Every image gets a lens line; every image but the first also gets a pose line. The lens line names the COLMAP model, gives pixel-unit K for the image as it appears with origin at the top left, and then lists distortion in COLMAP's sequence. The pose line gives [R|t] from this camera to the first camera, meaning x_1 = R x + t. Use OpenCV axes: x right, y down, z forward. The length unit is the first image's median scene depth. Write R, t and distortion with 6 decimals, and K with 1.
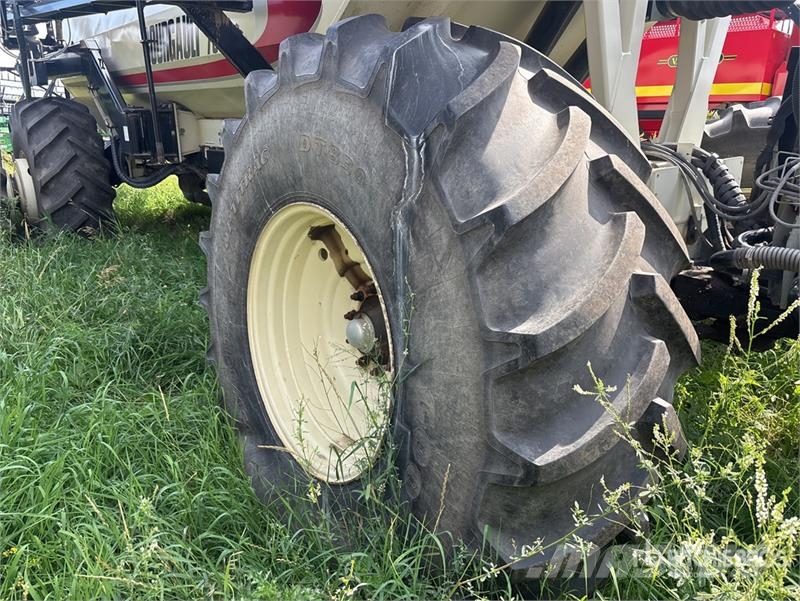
lens RADIAL K [[640.0, 0, 400.0], [0, 640.0, 300.5], [0, 0, 1]] dist [0.019510, -0.007582]
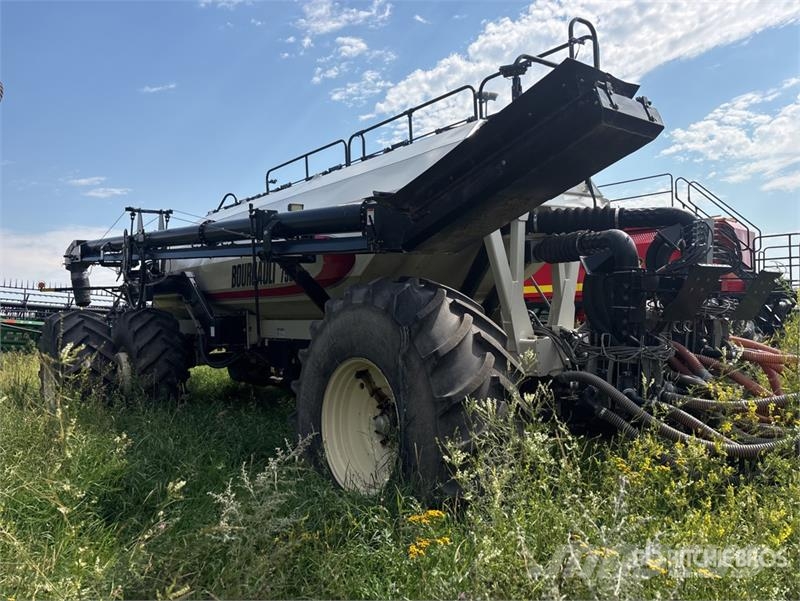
lens RADIAL K [[640.0, 0, 400.0], [0, 640.0, 300.5], [0, 0, 1]] dist [0.019510, -0.007582]
pose [[0.999416, -0.034033, 0.002904, 0.000247], [0.033436, 0.957426, -0.286737, 0.302242], [0.006978, 0.286667, 0.958005, -1.188443]]
